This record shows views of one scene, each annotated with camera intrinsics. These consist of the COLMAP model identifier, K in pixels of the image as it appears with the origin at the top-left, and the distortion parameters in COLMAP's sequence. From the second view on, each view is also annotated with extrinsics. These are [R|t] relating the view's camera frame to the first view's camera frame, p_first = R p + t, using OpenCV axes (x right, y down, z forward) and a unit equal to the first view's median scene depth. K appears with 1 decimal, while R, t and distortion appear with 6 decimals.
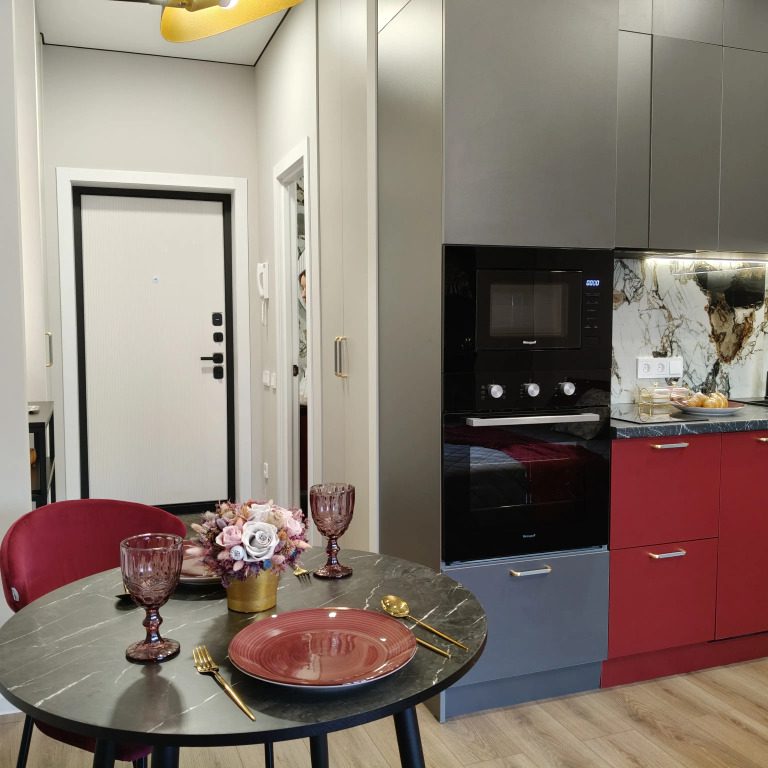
lens RADIAL K [[788.1, 0, 384.0], [0, 788.1, 384.0], [0, 0, 1]] dist [0.099588, -0.255884]
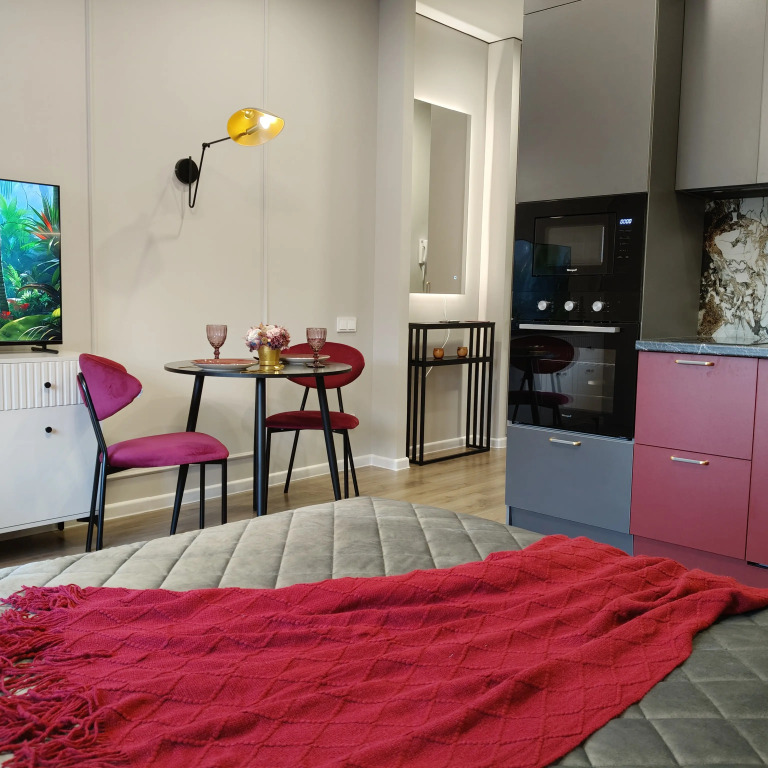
lens RADIAL K [[788.1, 0, 384.0], [0, 788.1, 384.0], [0, 0, 1]] dist [0.099588, -0.255884]
pose [[0.449404, 0.107920, -0.886786, 0.918388], [-0.093650, 0.992898, 0.073374, 0.051357], [0.888407, 0.050073, 0.456318, 0.085869]]
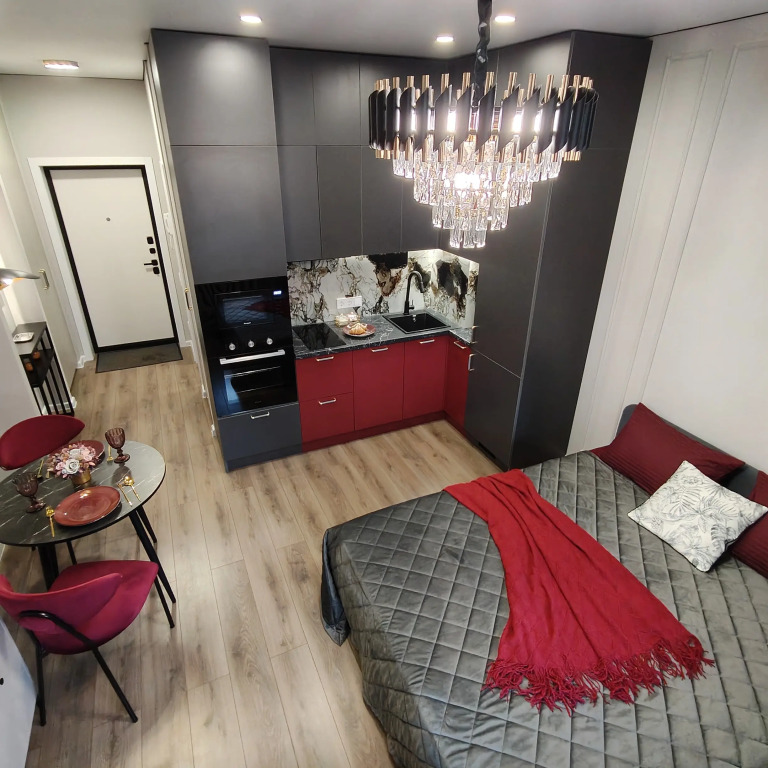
lens RADIAL K [[486.3, 0, 384.0], [0, 486.3, 384.0], [0, 0, 1]] dist [-0.005072, 0.003487]
pose [[0.996955, -0.025484, 0.073696, 0.336533], [-0.004162, 0.926353, 0.376633, -0.297198], [-0.077866, -0.375793, 0.923427, -0.244904]]
